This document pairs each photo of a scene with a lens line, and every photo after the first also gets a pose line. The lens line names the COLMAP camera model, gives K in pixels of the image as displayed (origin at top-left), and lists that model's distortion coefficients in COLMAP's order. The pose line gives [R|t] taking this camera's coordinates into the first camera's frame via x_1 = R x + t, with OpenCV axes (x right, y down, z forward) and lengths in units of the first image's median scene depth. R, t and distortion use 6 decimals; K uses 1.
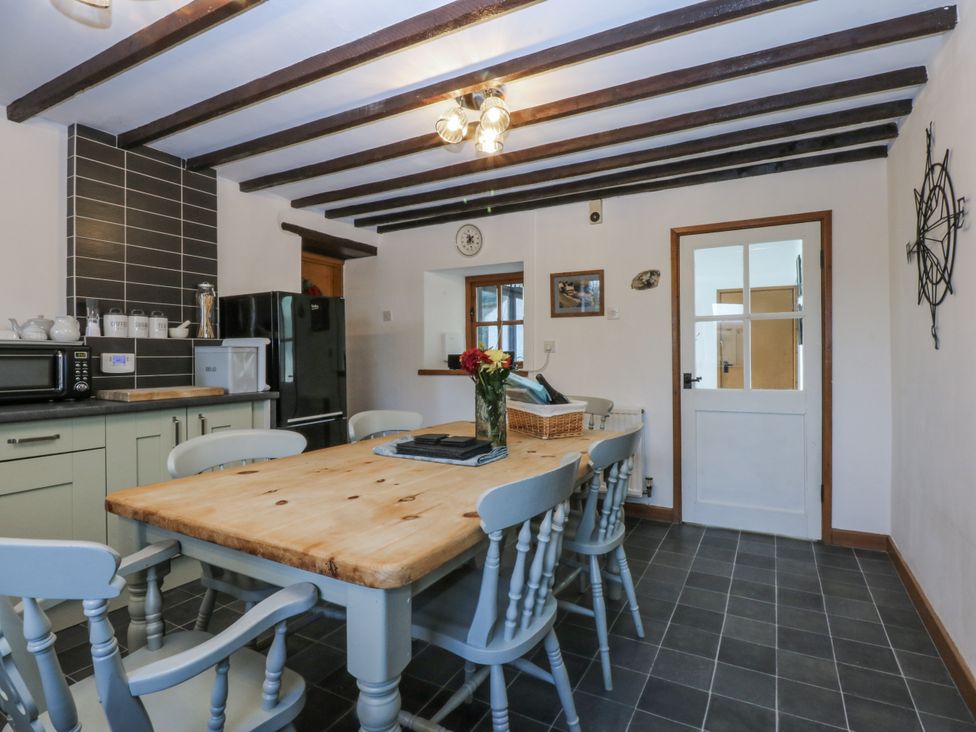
lens RADIAL K [[506.8, 0, 495.5], [0, 506.8, 357.6], [0, 0, 1]] dist [0.002100, -0.014364]
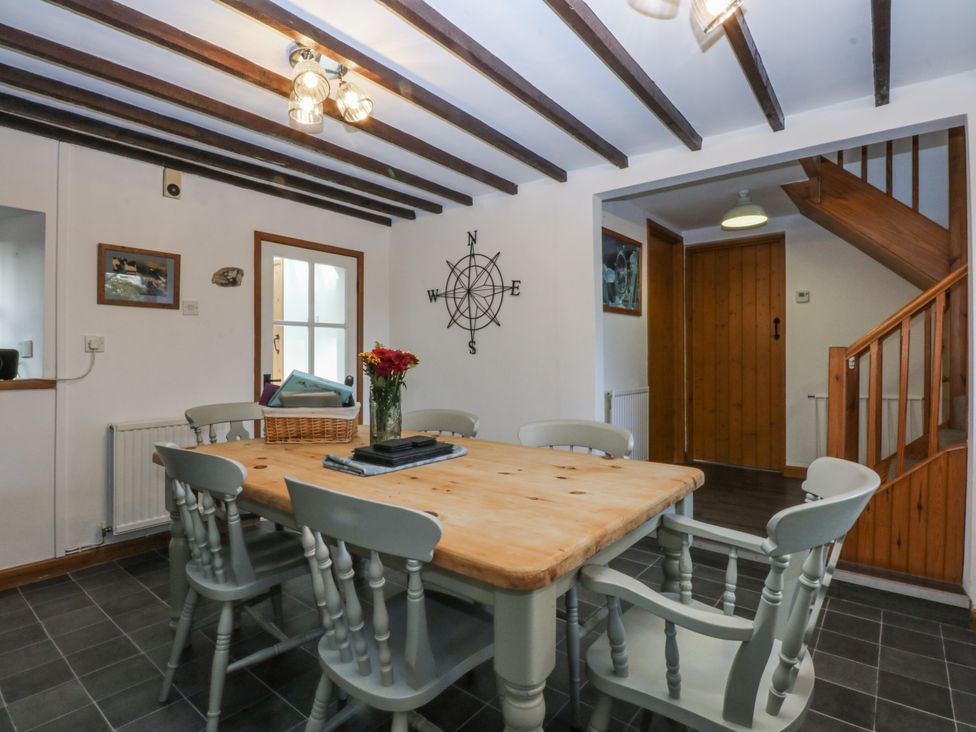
lens RADIAL K [[506.8, 0, 492.8], [0, 506.8, 368.0], [0, 0, 1]] dist [0.002100, -0.014364]
pose [[0.164833, -0.020897, 0.986100, -0.563870], [0.000221, 0.999776, 0.021150, -0.003179], [-0.986321, -0.003268, 0.164801, 0.363584]]
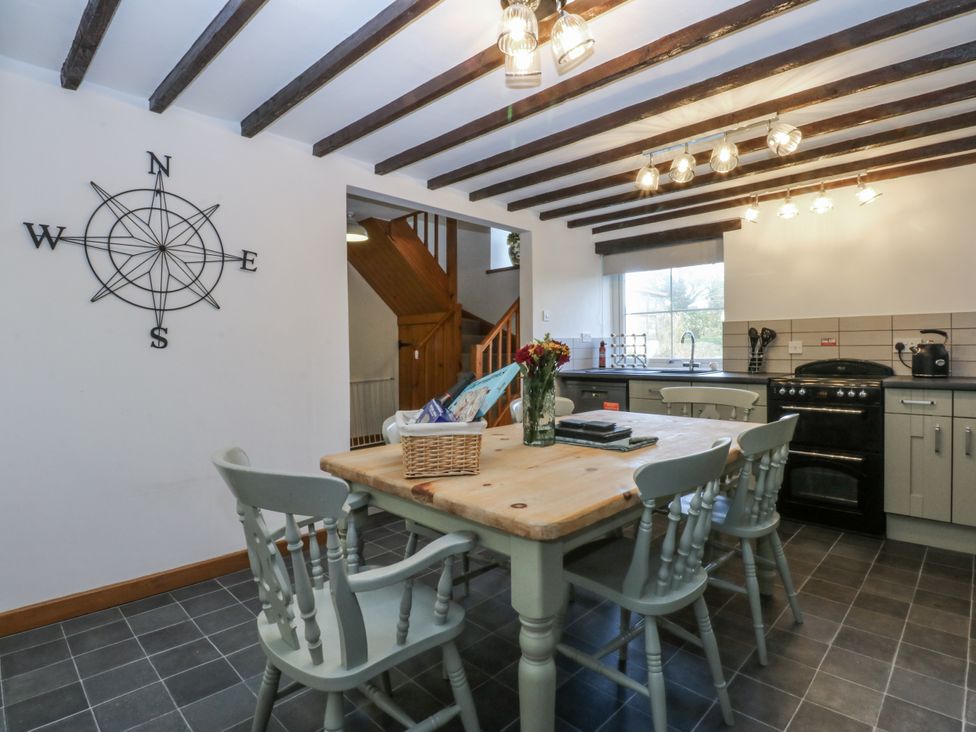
lens RADIAL K [[506.8, 0, 488.6], [0, 506.8, 357.3], [0, 0, 1]] dist [0.002100, -0.014364]
pose [[-0.962647, 0.000662, 0.270760, -0.105298], [0.005312, 0.999851, 0.016438, -0.007032], [-0.270709, 0.017263, -0.962507, 1.133034]]
